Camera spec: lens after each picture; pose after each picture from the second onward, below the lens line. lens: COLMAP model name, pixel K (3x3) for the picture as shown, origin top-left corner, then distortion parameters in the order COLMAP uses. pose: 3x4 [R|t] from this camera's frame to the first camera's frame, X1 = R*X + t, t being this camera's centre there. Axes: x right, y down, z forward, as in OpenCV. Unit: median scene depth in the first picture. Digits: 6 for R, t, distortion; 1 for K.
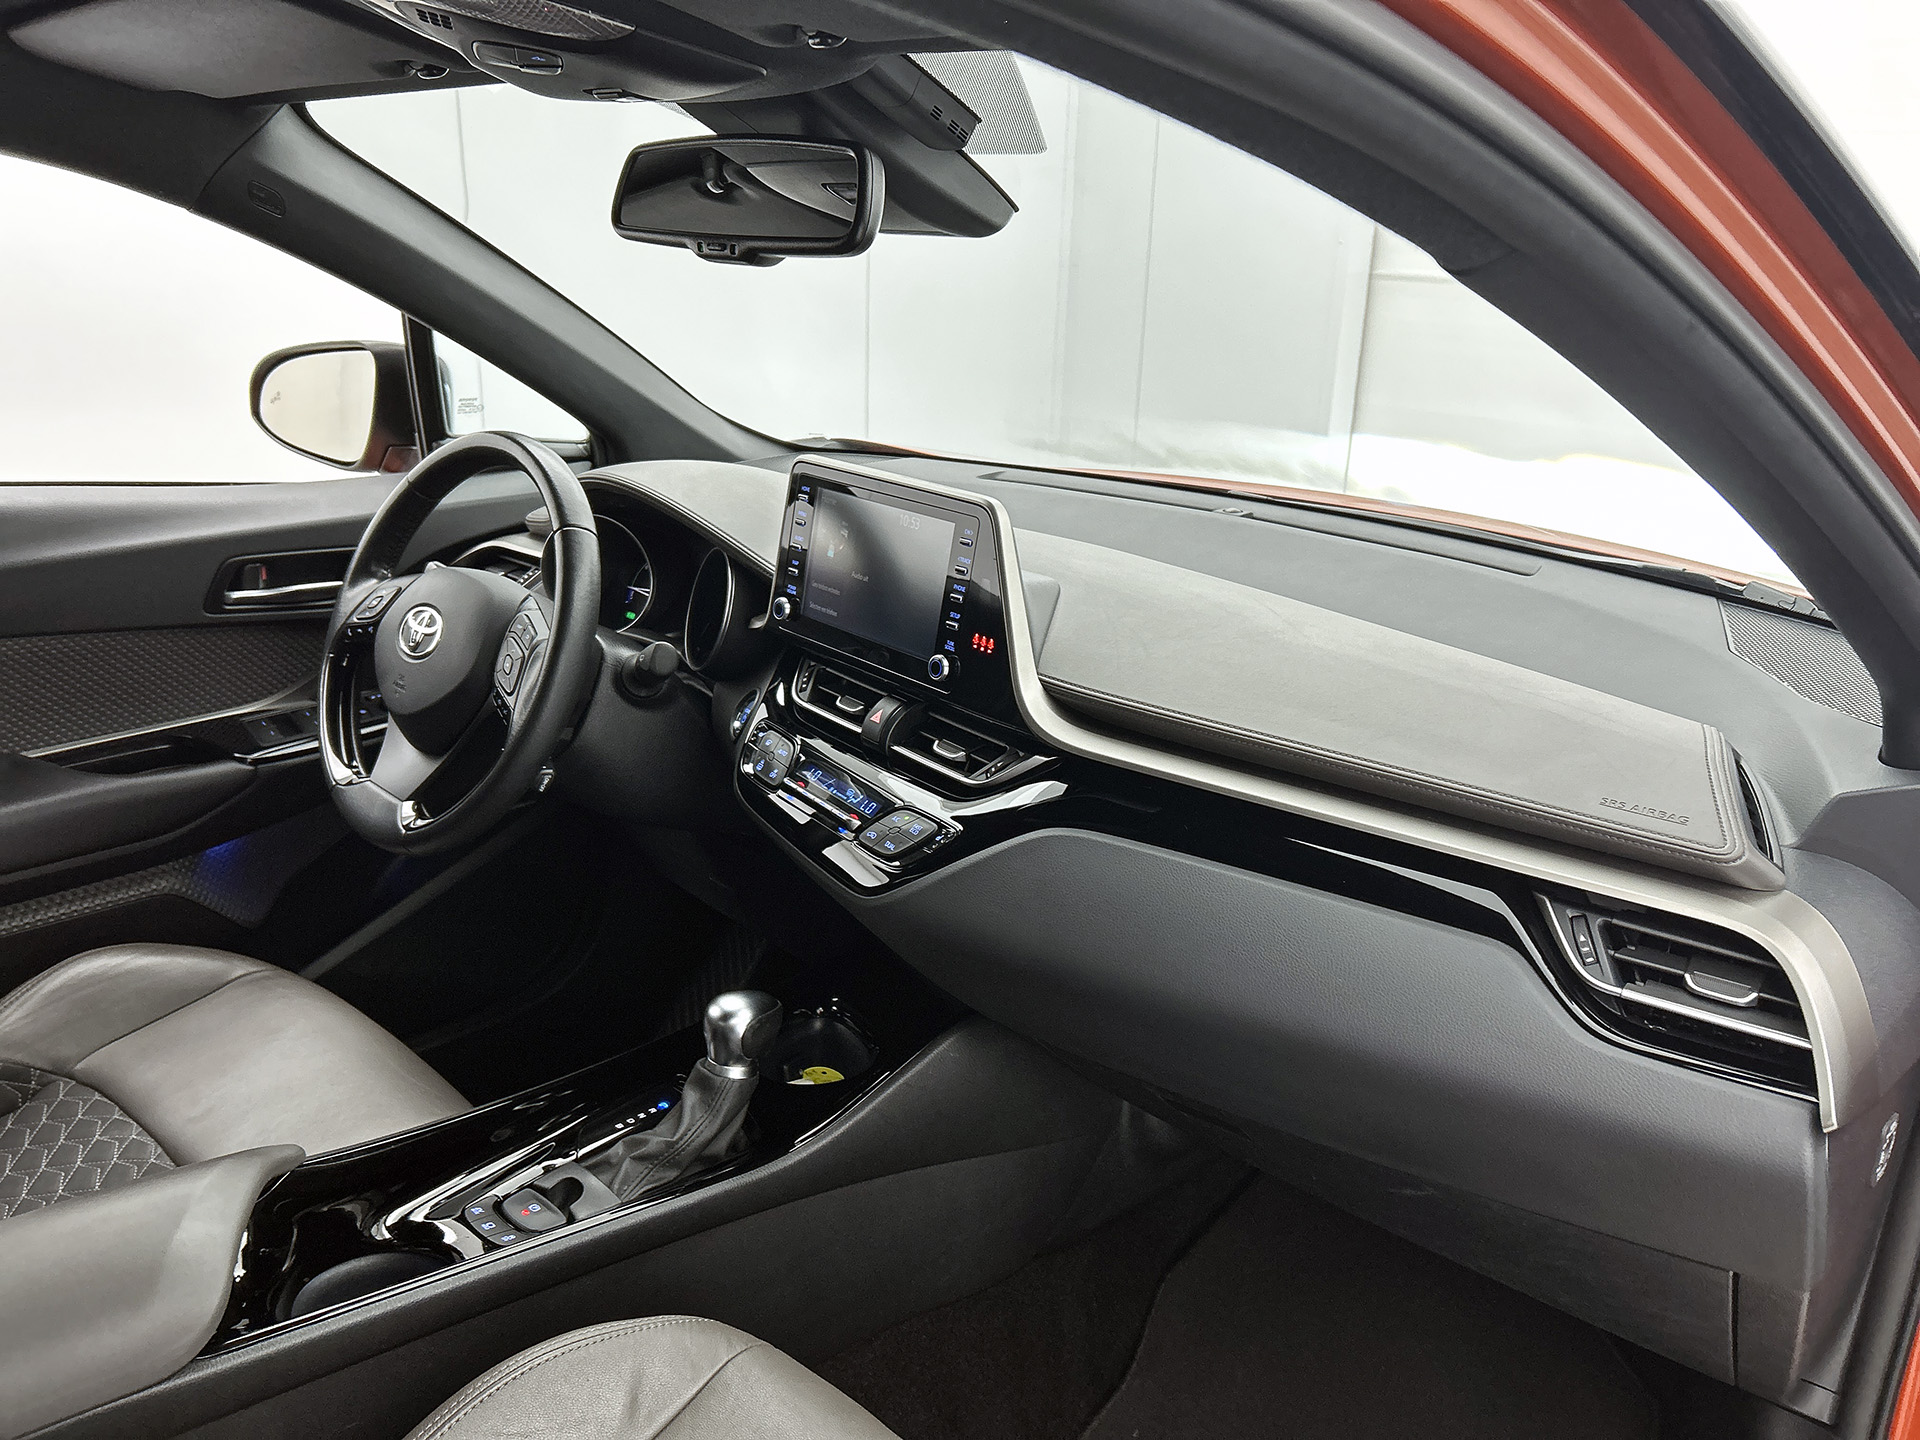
lens RADIAL K [[1463.2, 0, 977.0], [0, 1463.2, 722.5], [0, 0, 1]] dist [0.029886, -0.046020]
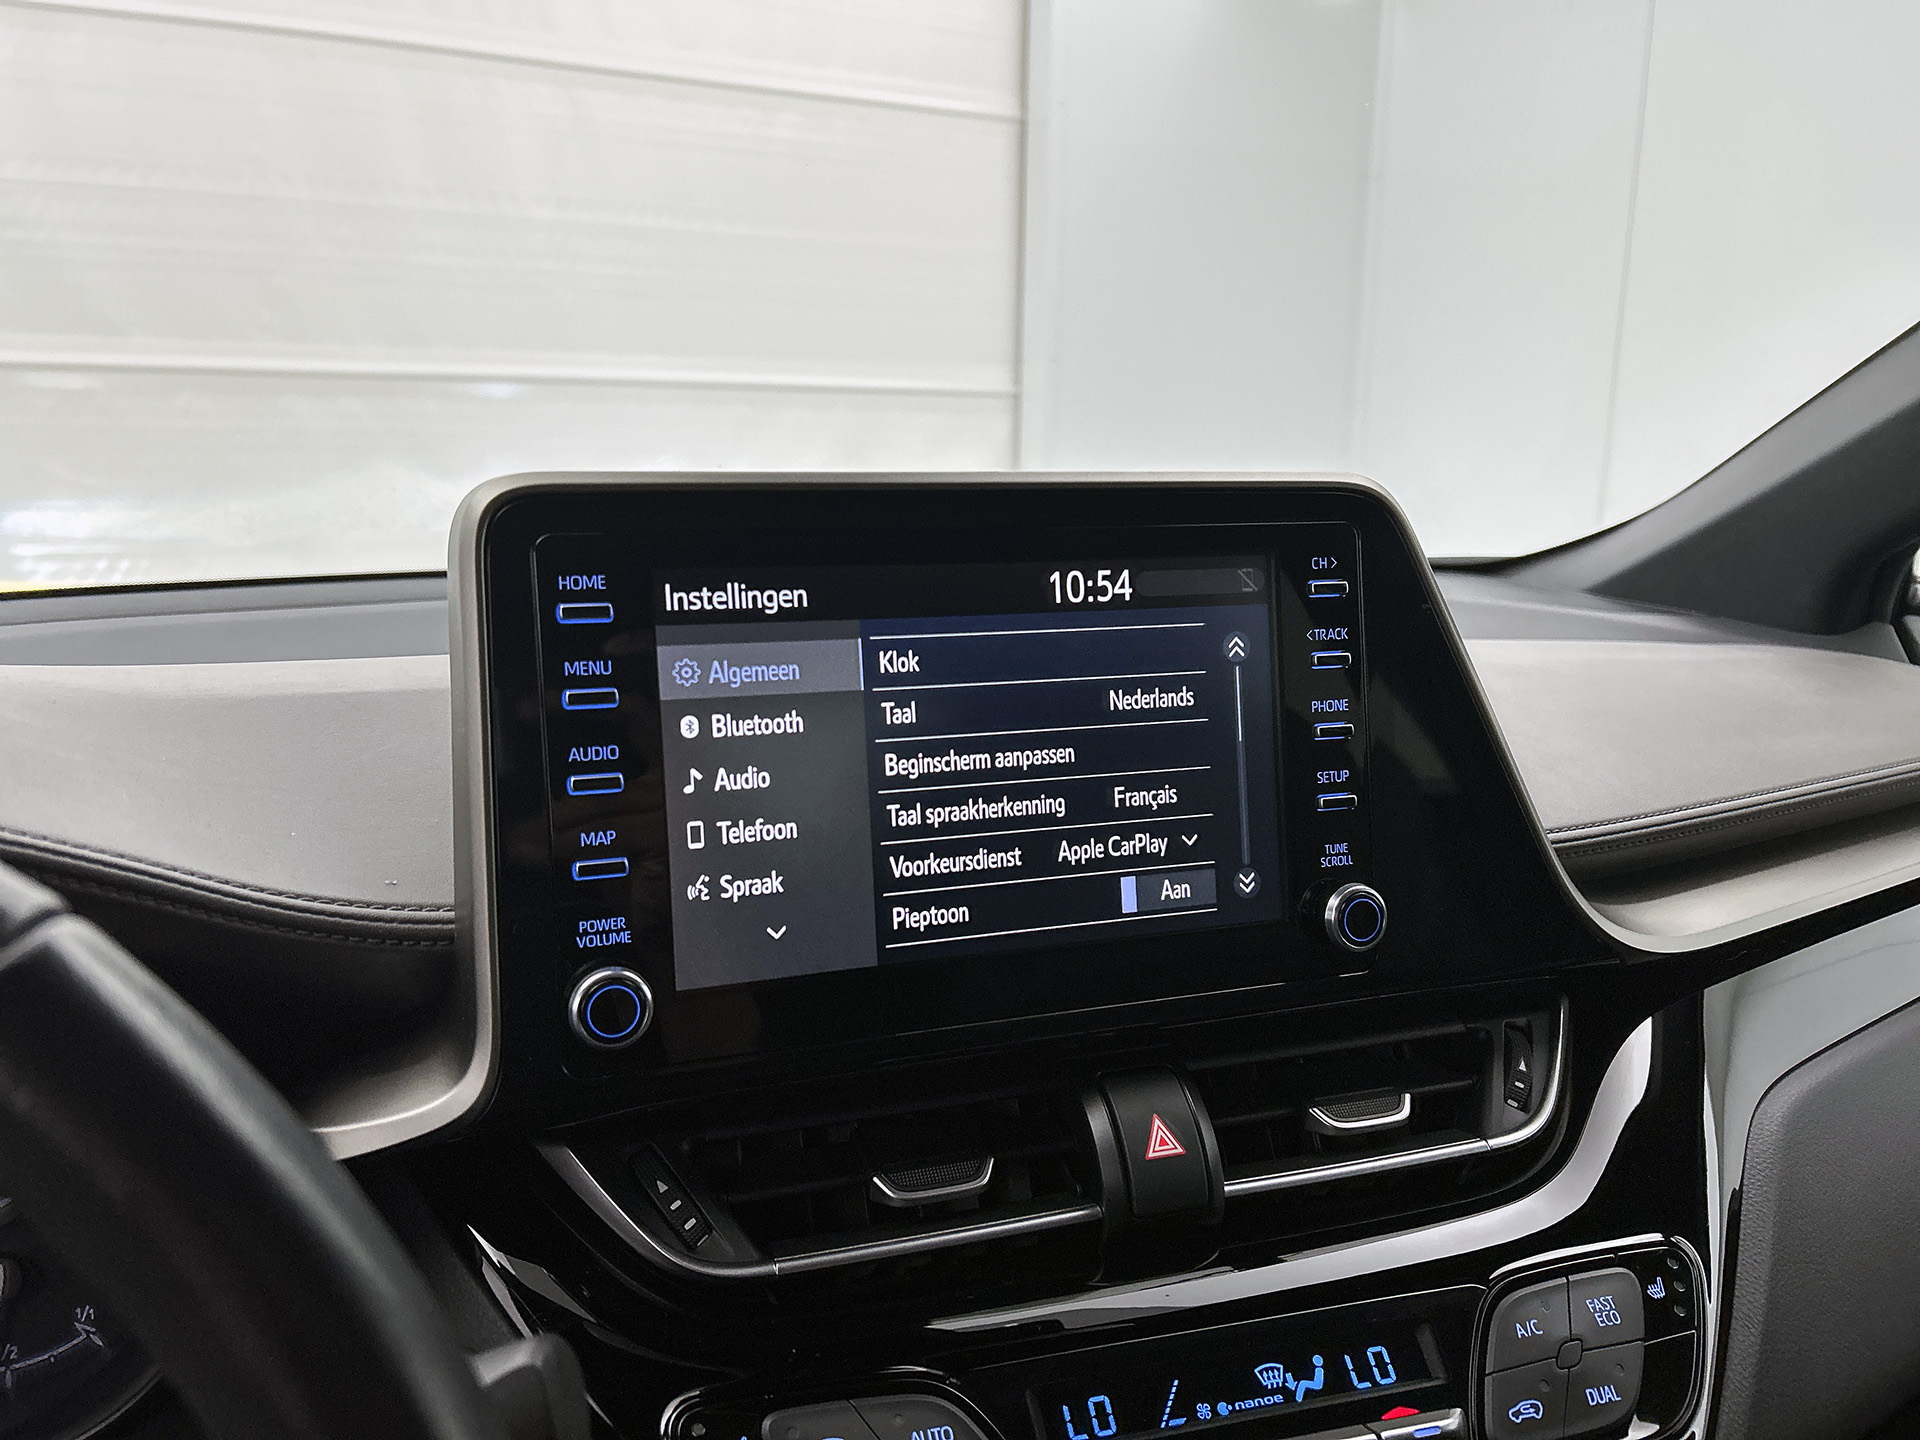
lens RADIAL K [[1462.5, 0, 960.0], [0, 1462.5, 720.0], [0, 0, 1]] dist [0.025676, -0.034176]
pose [[0.359455, -0.212440, 0.908659, -0.410011], [0.304478, 0.947150, 0.100992, -0.159657], [-0.882092, 0.240365, 0.405141, 0.939007]]
